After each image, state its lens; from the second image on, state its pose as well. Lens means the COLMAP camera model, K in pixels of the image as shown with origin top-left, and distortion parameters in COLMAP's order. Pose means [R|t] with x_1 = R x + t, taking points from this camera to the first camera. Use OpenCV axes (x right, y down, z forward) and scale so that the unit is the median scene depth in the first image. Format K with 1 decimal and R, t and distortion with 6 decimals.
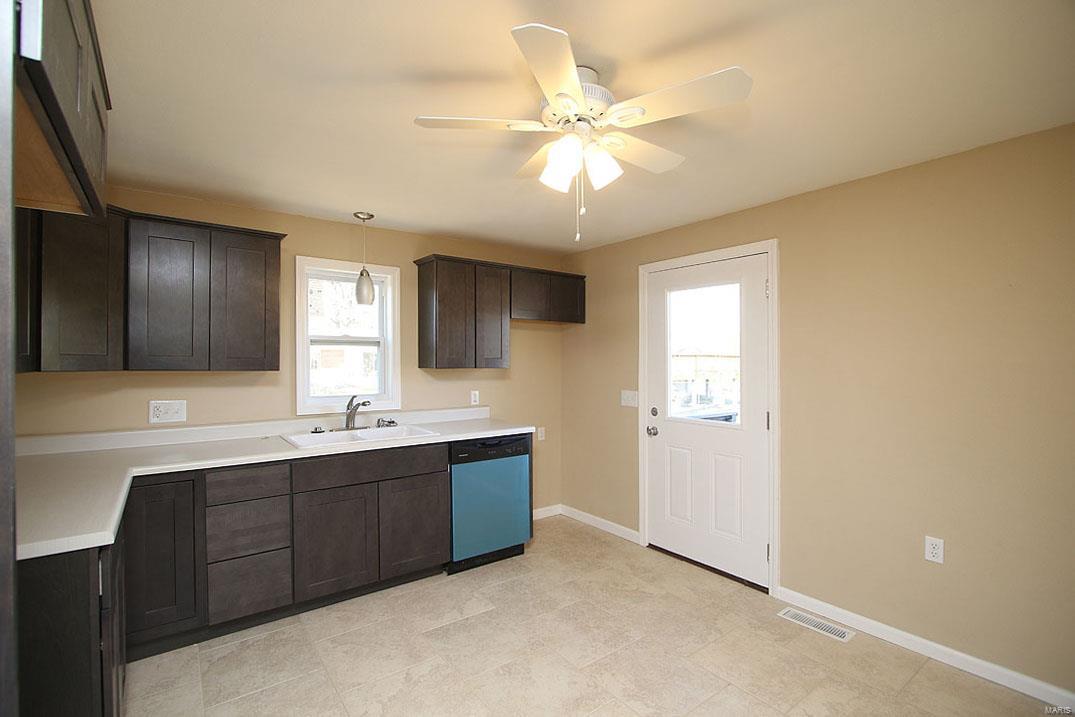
lens RADIAL K [[500.7, 0, 537.5], [0, 500.7, 358.5], [0, 0, 1]] dist [-0.000128, 0.000053]
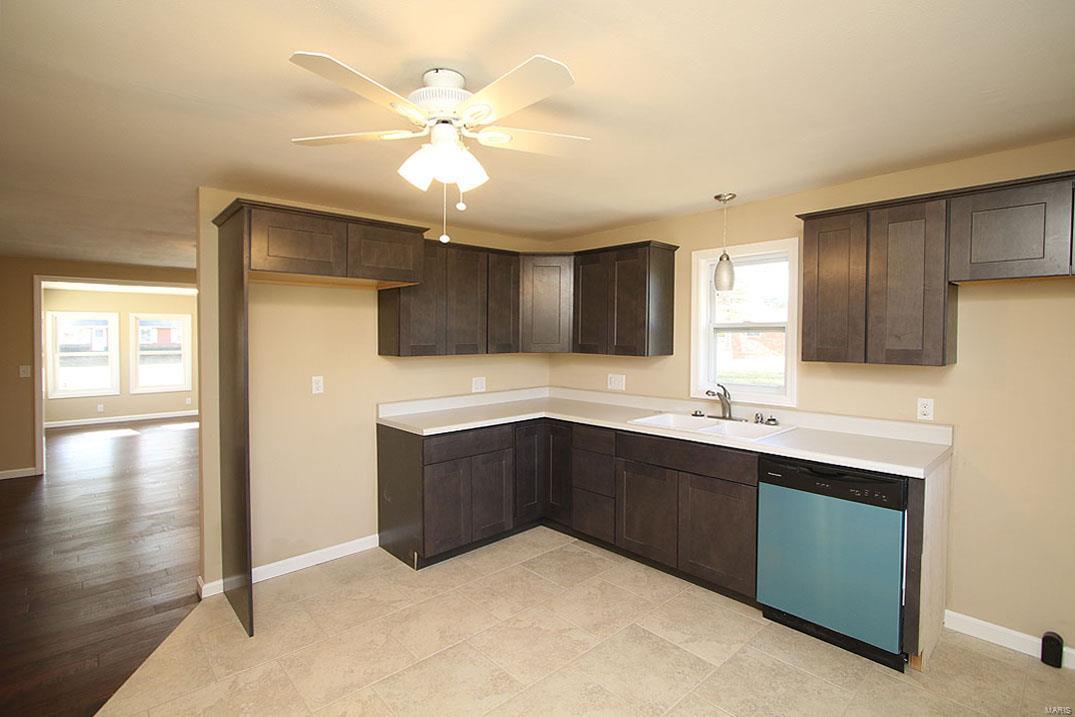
lens RADIAL K [[492.0, 0, 538.0], [0, 492.0, 346.4], [0, 0, 1]] dist [0.000397, 0.000179]
pose [[0.107774, 0.015933, -0.994048, 0.570905], [0.003844, 0.999857, 0.016443, -0.017891], [0.994168, -0.005594, 0.107697, 0.561481]]
